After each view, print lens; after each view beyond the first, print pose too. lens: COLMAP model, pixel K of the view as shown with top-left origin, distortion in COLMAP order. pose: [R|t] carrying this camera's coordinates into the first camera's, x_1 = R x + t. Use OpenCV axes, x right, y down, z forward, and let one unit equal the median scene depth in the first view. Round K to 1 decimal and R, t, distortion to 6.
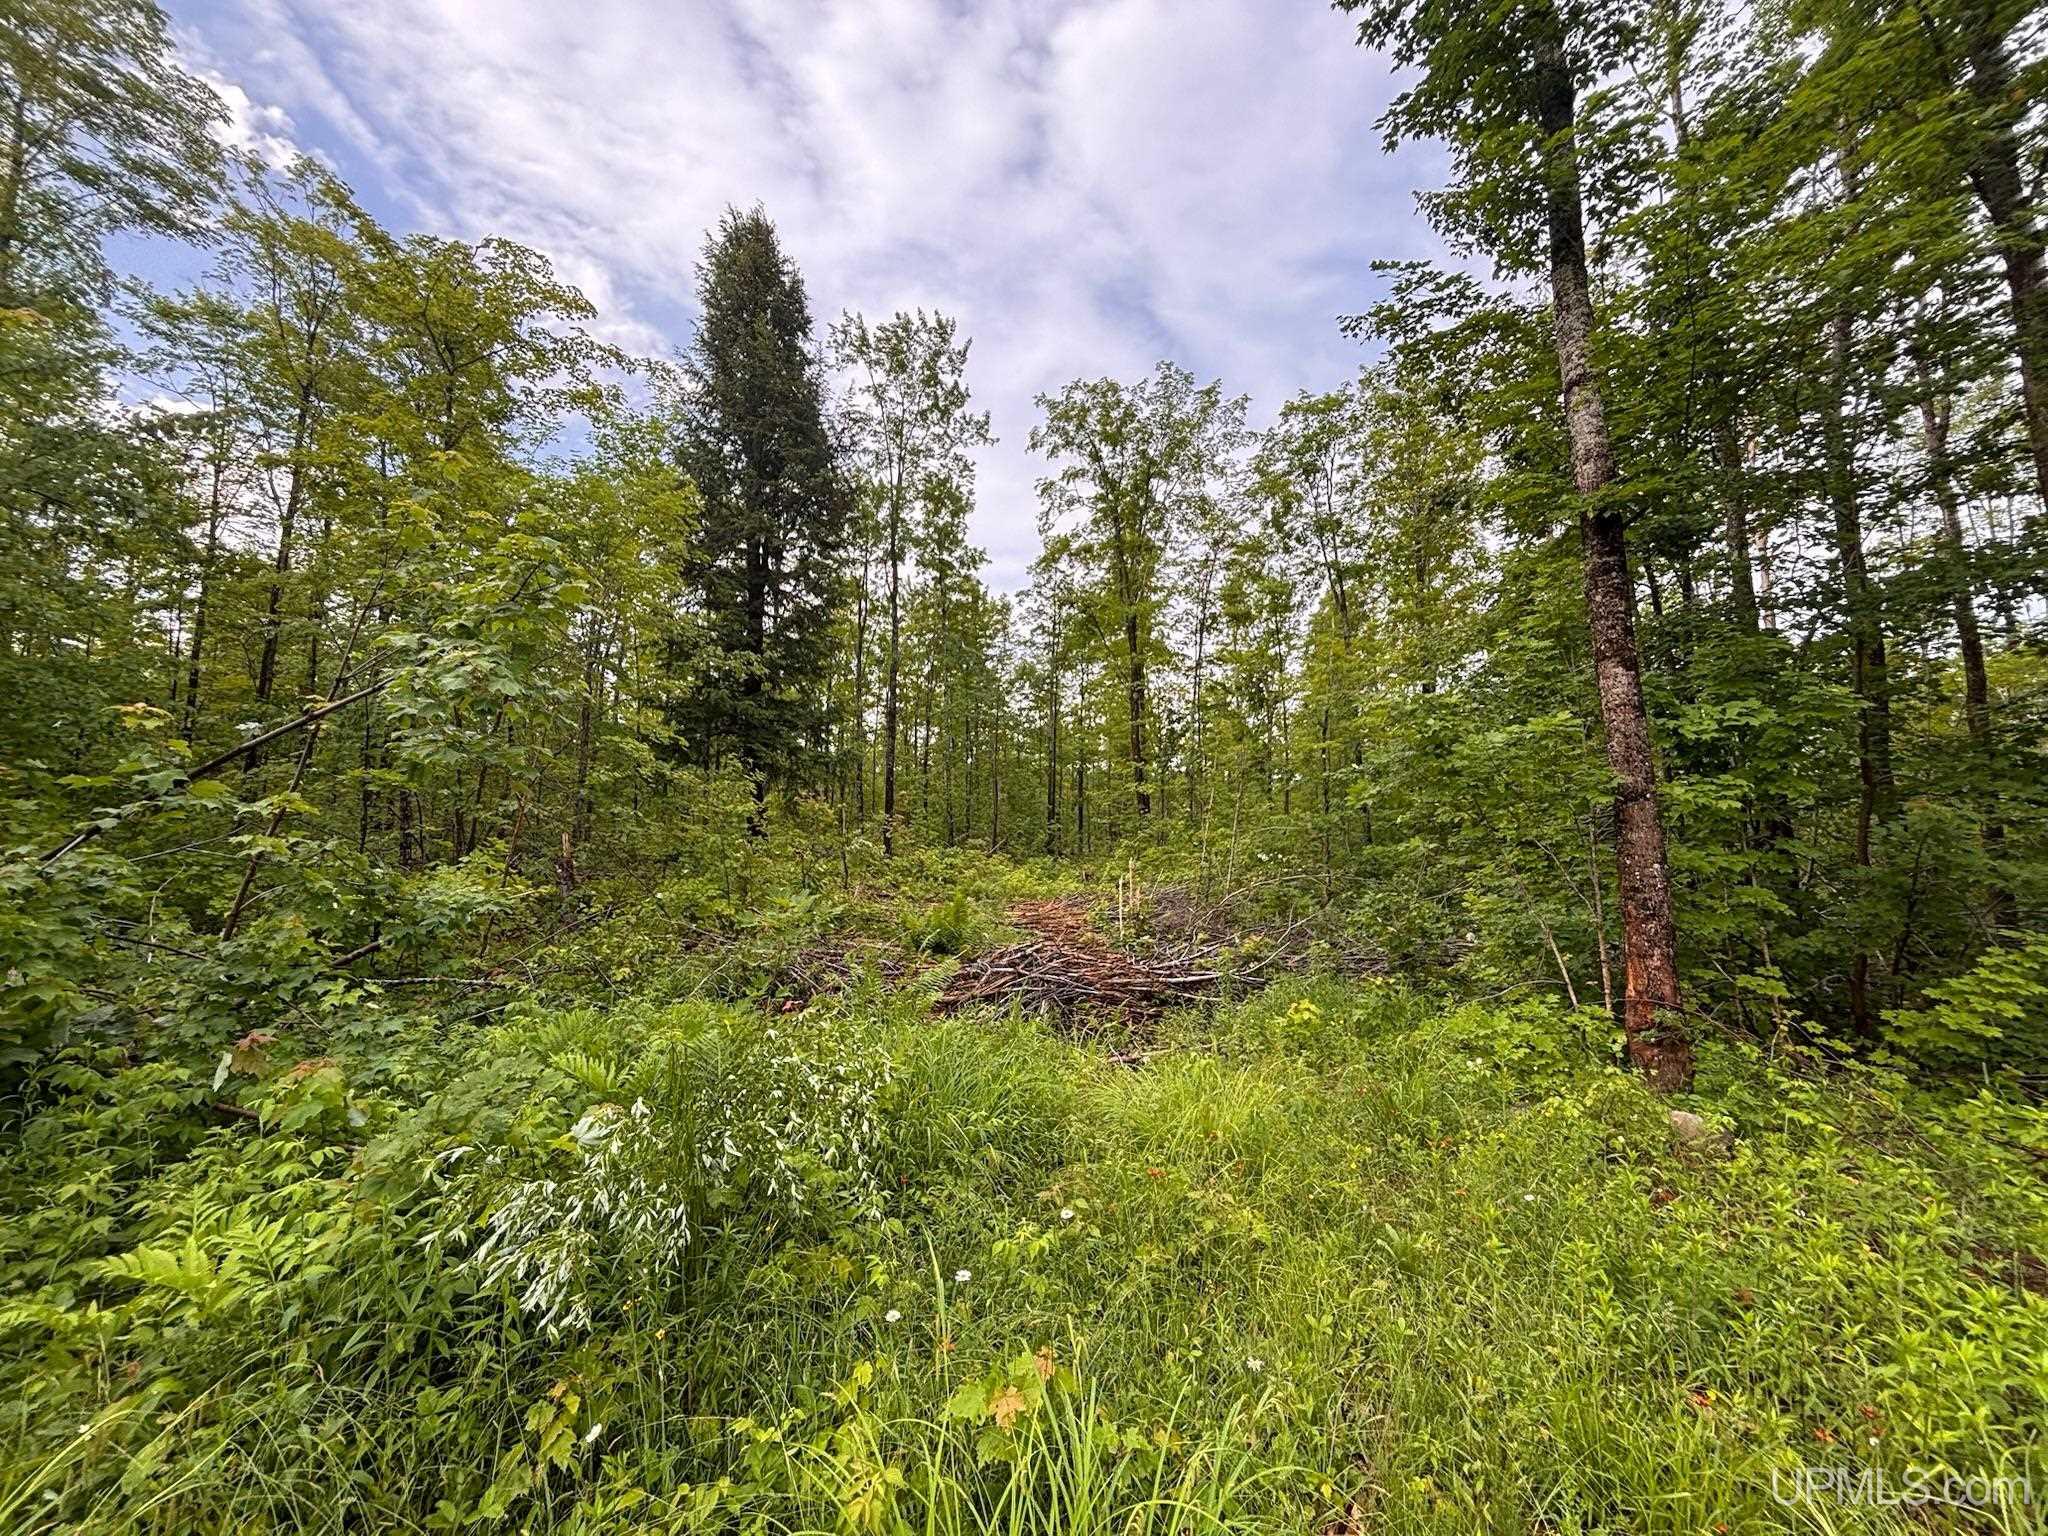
lens RADIAL K [[833.0, 0, 1024.0], [0, 833.0, 768.0], [0, 0, 1]] dist [-0.001904, -0.000334]
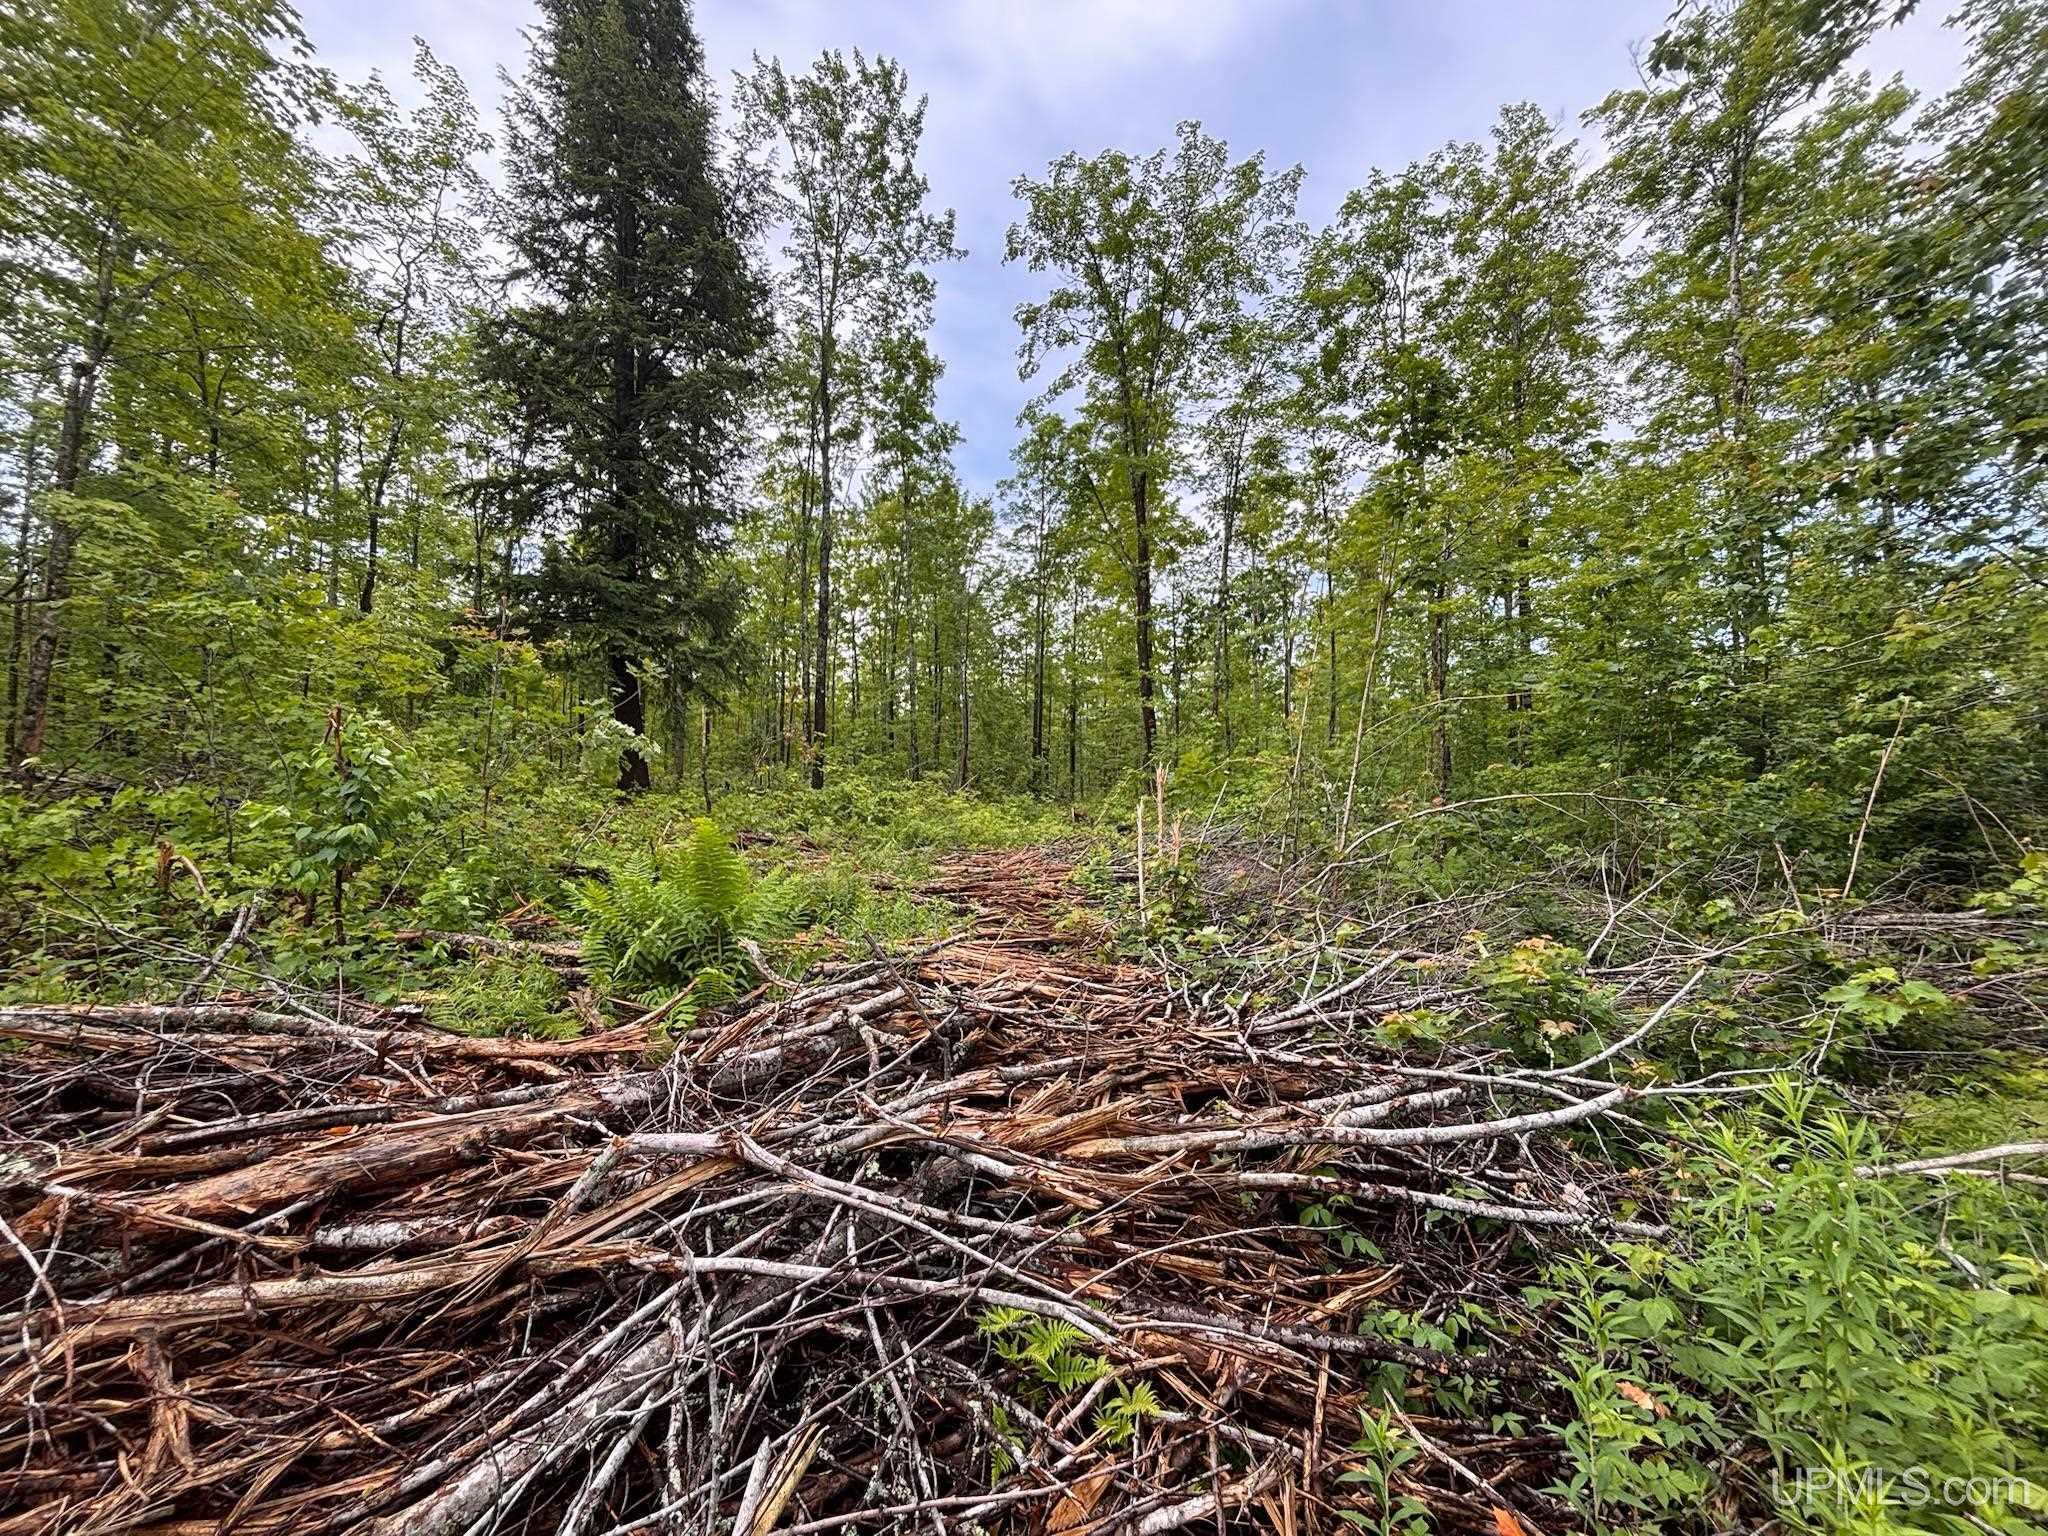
lens RADIAL K [[833.0, 0, 1024.0], [0, 833.0, 768.0], [0, 0, 1]] dist [-0.001904, -0.000334]
pose [[0.999969, 0.003302, 0.007147, 0.018545], [-0.003716, 0.998274, 0.058619, 0.035500], [-0.006941, -0.058644, 0.998255, 0.217291]]
